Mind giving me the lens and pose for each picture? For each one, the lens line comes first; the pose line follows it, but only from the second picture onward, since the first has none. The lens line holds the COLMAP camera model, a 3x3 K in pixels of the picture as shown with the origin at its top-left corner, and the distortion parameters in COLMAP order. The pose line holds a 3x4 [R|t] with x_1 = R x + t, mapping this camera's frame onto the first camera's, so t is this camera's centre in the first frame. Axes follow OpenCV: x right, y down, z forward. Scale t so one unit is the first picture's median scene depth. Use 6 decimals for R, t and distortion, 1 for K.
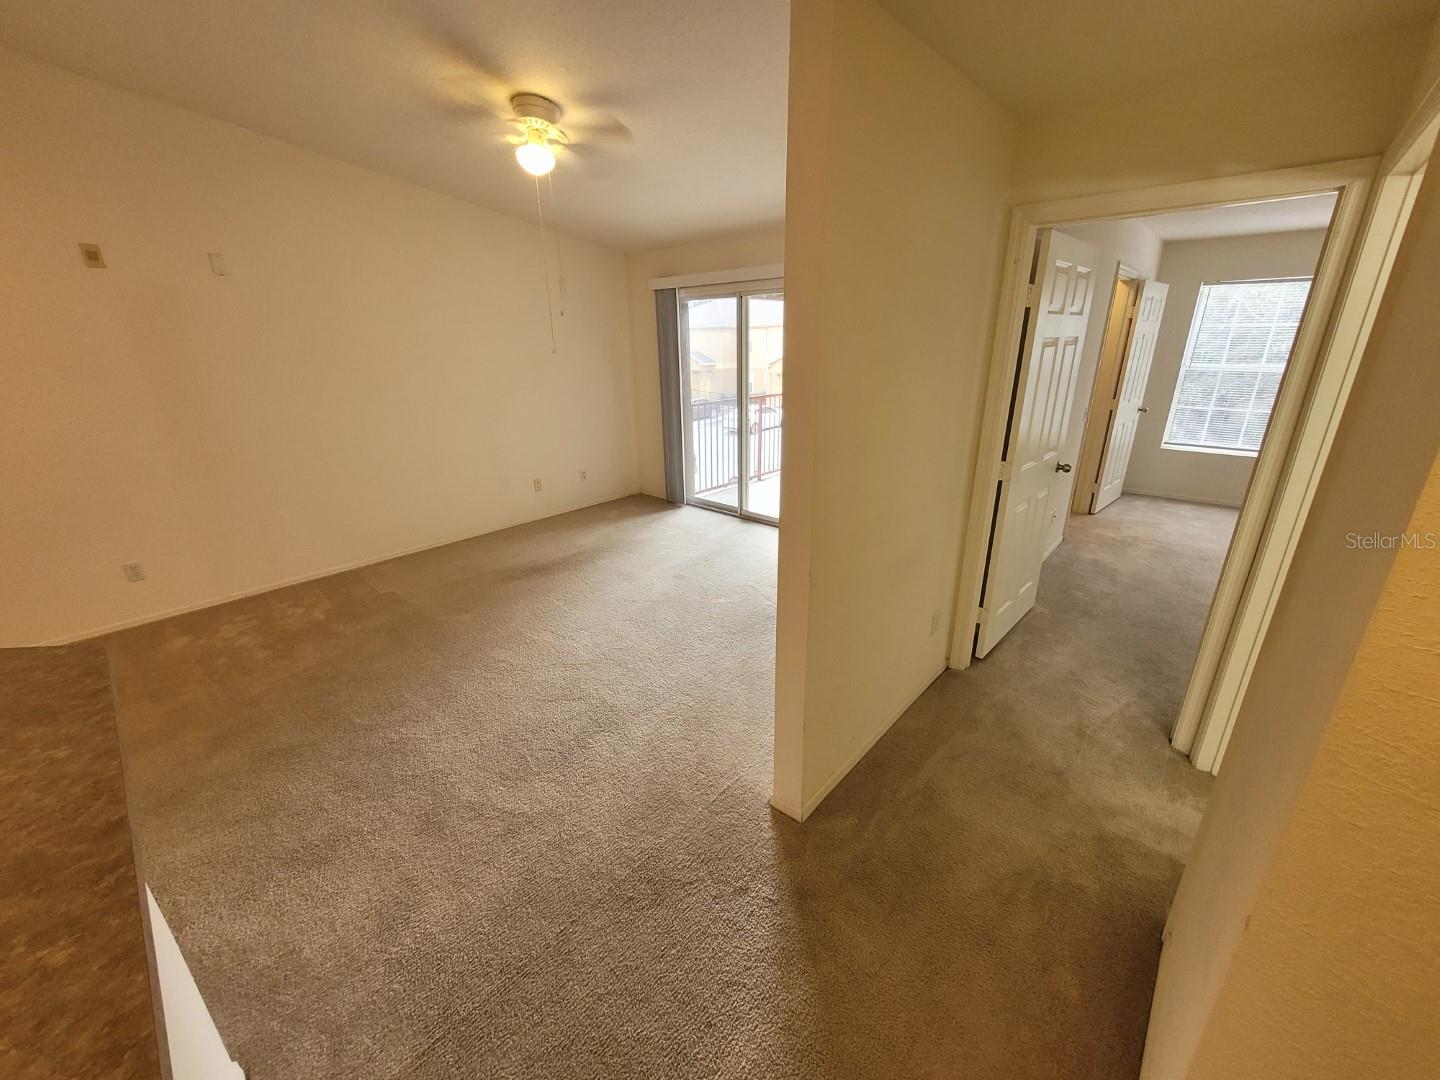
lens RADIAL K [[565.0, 0, 723.8], [0, 565.0, 535.3], [0, 0, 1]] dist [-0.000951, 0.000365]
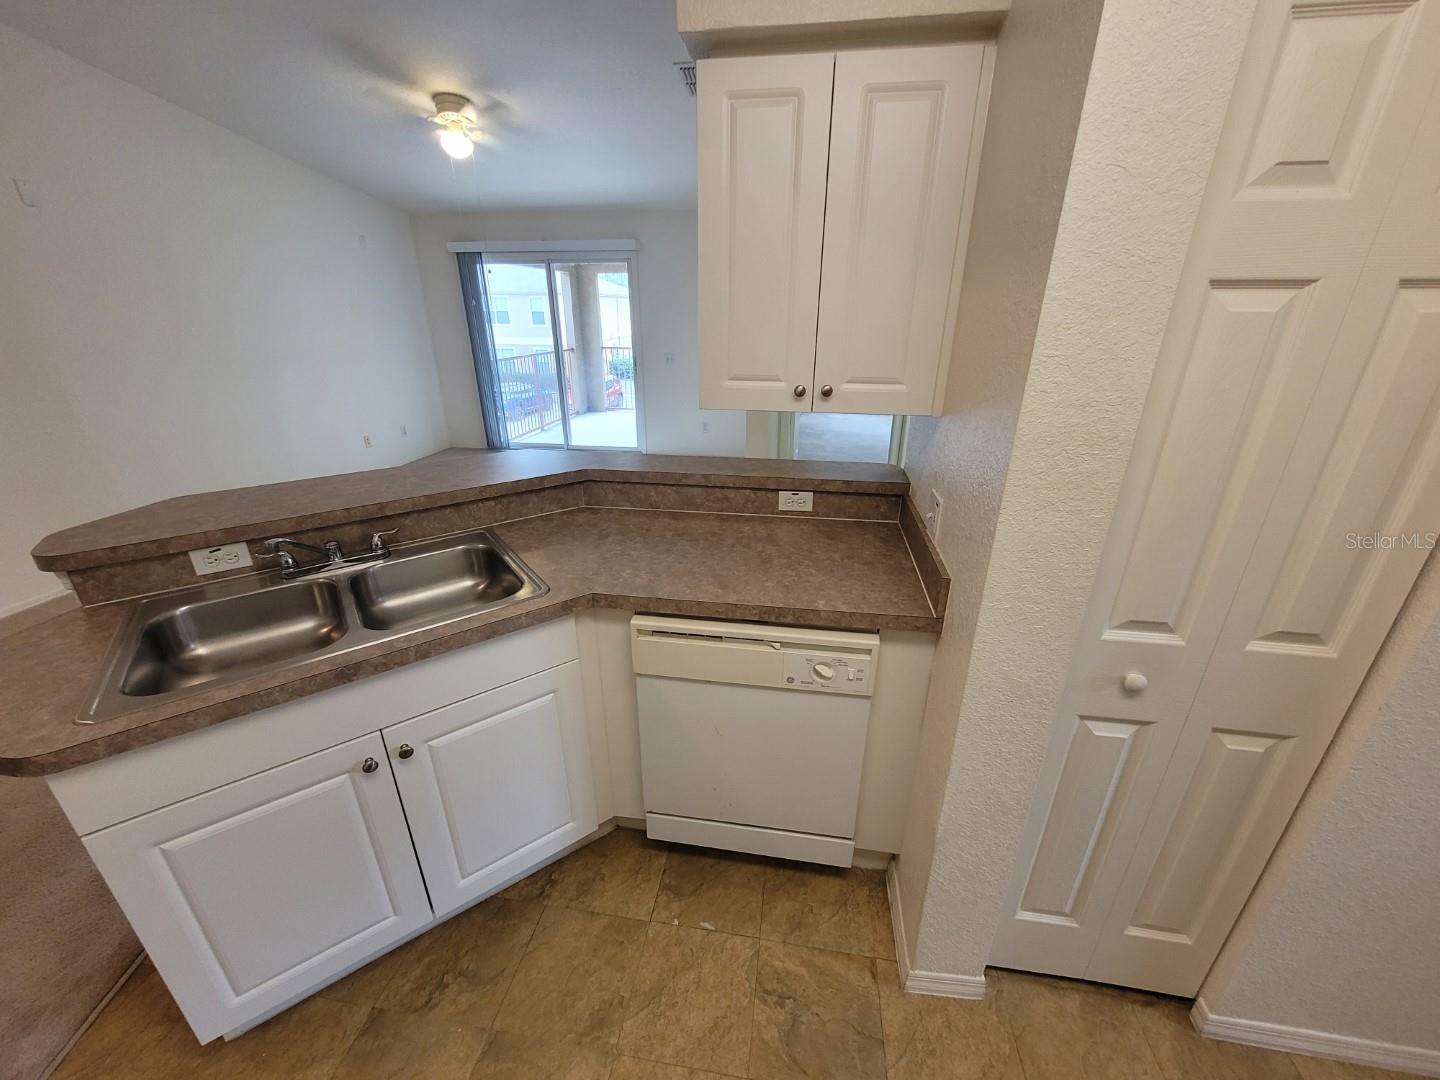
lens RADIAL K [[562.5, 0, 722.2], [0, 562.5, 537.2], [0, 0, 1]] dist [-0.000722, 0.000247]
pose [[0.838219, -0.191141, 0.510739, -0.473981], [0.167465, 0.981530, 0.092489, 0.125407], [-0.518984, 0.008005, 0.854746, -0.262865]]
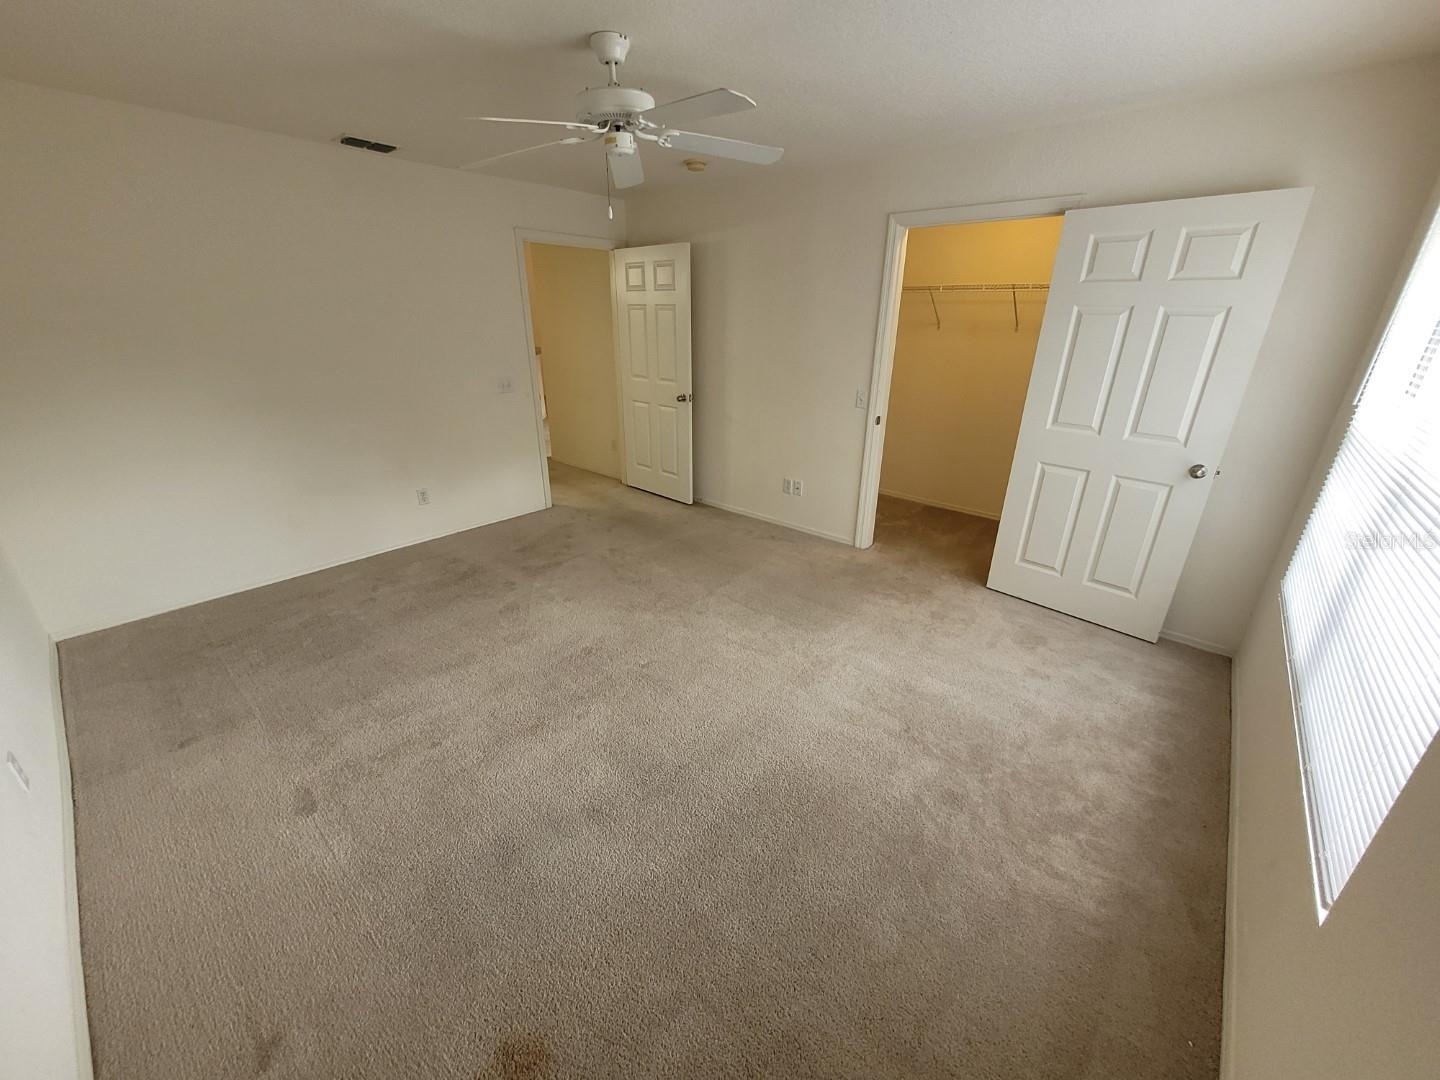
lens RADIAL K [[562.5, 0, 722.2], [0, 562.5, 537.2], [0, 0, 1]] dist [-0.000722, 0.000247]
pose [[0.007718, 0.396712, -0.917911, 1.677021], [-0.338587, 0.864754, 0.370891, -0.308689], [0.940903, 0.307931, 0.140996, 0.821760]]
